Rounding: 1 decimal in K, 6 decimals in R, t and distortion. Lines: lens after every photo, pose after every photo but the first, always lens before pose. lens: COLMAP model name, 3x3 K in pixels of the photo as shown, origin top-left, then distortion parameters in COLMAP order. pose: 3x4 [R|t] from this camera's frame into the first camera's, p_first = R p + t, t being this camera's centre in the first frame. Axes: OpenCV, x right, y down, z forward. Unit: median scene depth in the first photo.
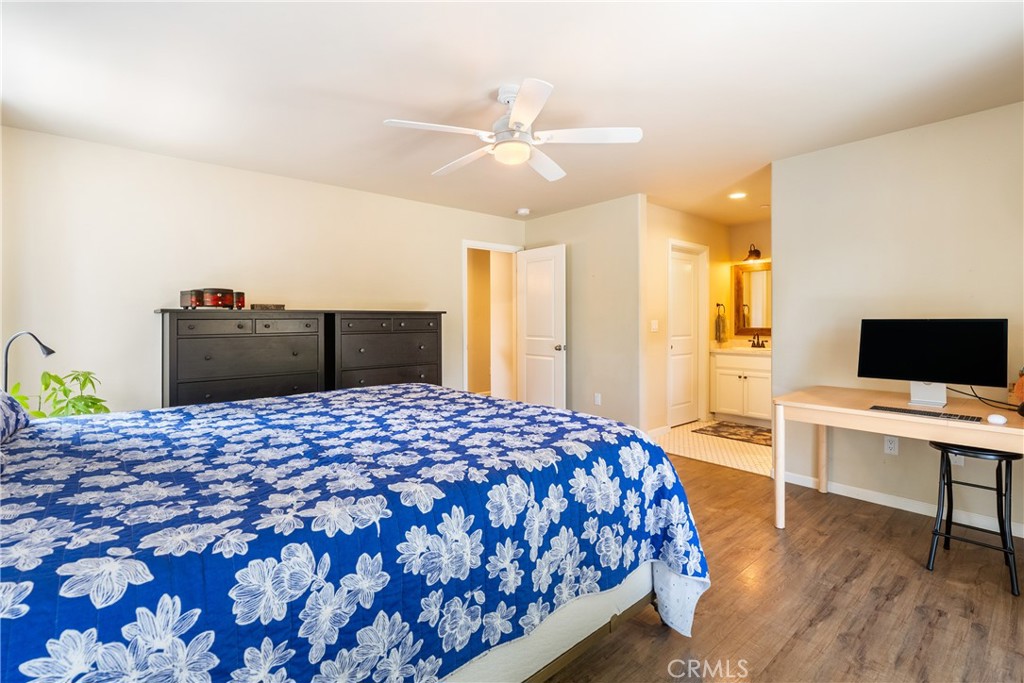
lens RADIAL K [[484.6, 0, 515.9], [0, 484.6, 314.0], [0, 0, 1]] dist [-0.001364, -0.000065]
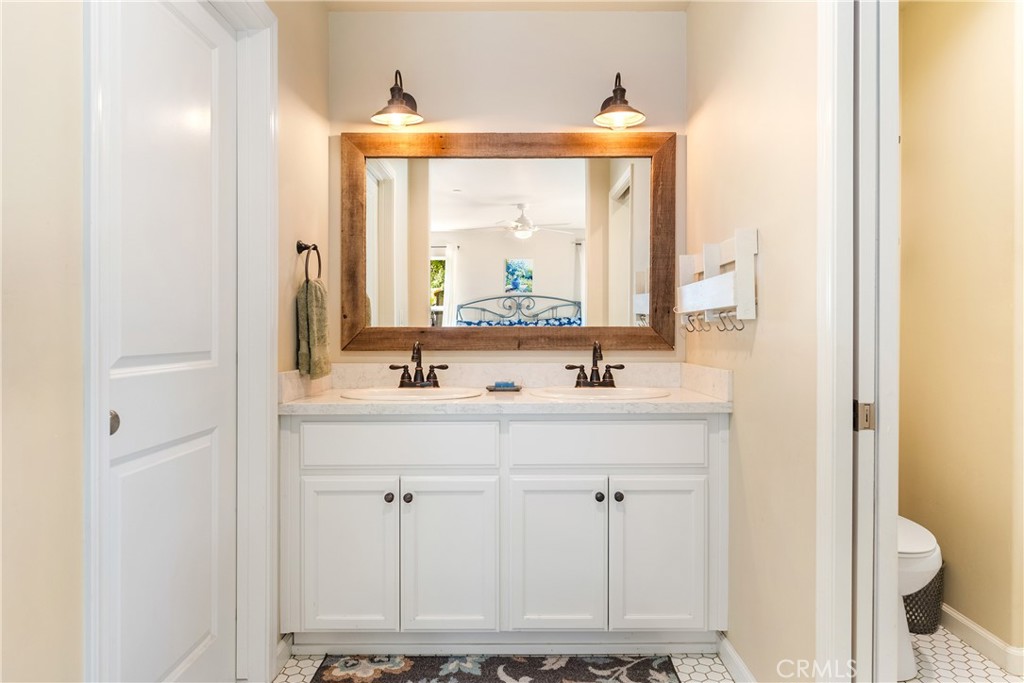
lens RADIAL K [[651.4, 0, 514.4], [0, 651.4, 327.3], [0, 0, 1]] dist [0.001559, 0.000567]
pose [[0.668936, 0.001794, 0.743318, 0.218523], [-0.001255, 0.999998, -0.001284, 0.029835], [-0.743319, -0.000074, 0.668937, 0.659047]]
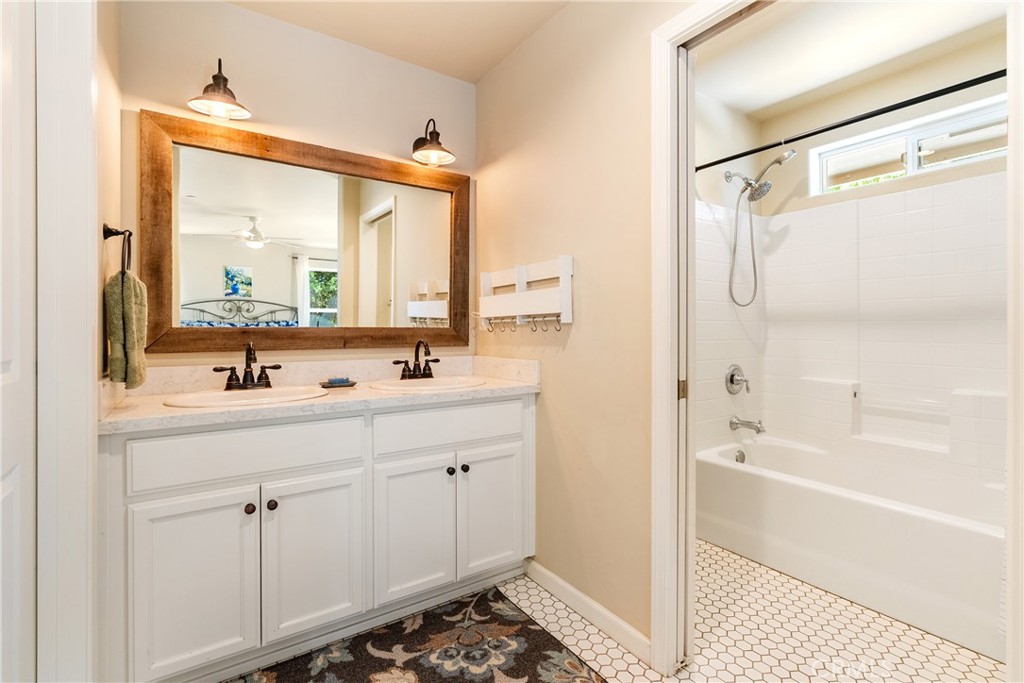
lens RADIAL K [[478.4, 0, 515.5], [0, 478.4, 329.8], [0, 0, 1]] dist [-0.001252, 0.000225]
pose [[0.133140, -0.000519, 0.991097, 0.212281], [-0.003220, 0.999994, 0.000956, 0.029868], [-0.991092, -0.003318, 0.133138, 0.781856]]
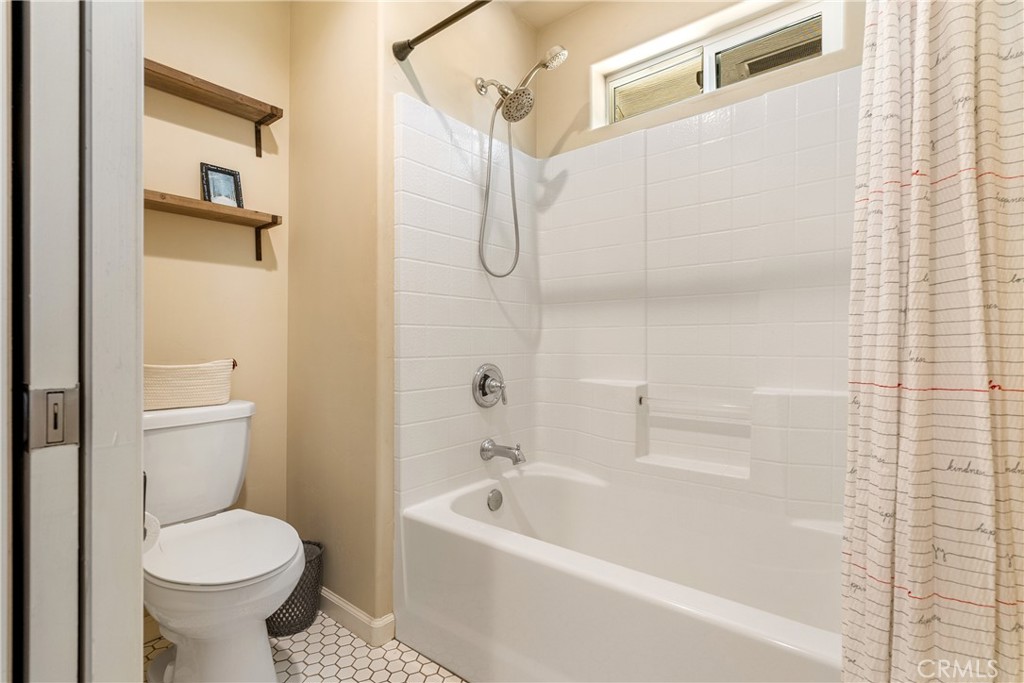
lens RADIAL K [[479.0, 0, 513.9], [0, 479.0, 357.1], [0, 0, 1]] dist [-0.001107, -0.000038]
pose [[-0.154413, -0.029251, 0.987573, 0.396153], [0.007034, 0.999504, 0.030704, 0.050514], [-0.987981, 0.011688, -0.154131, 0.658726]]
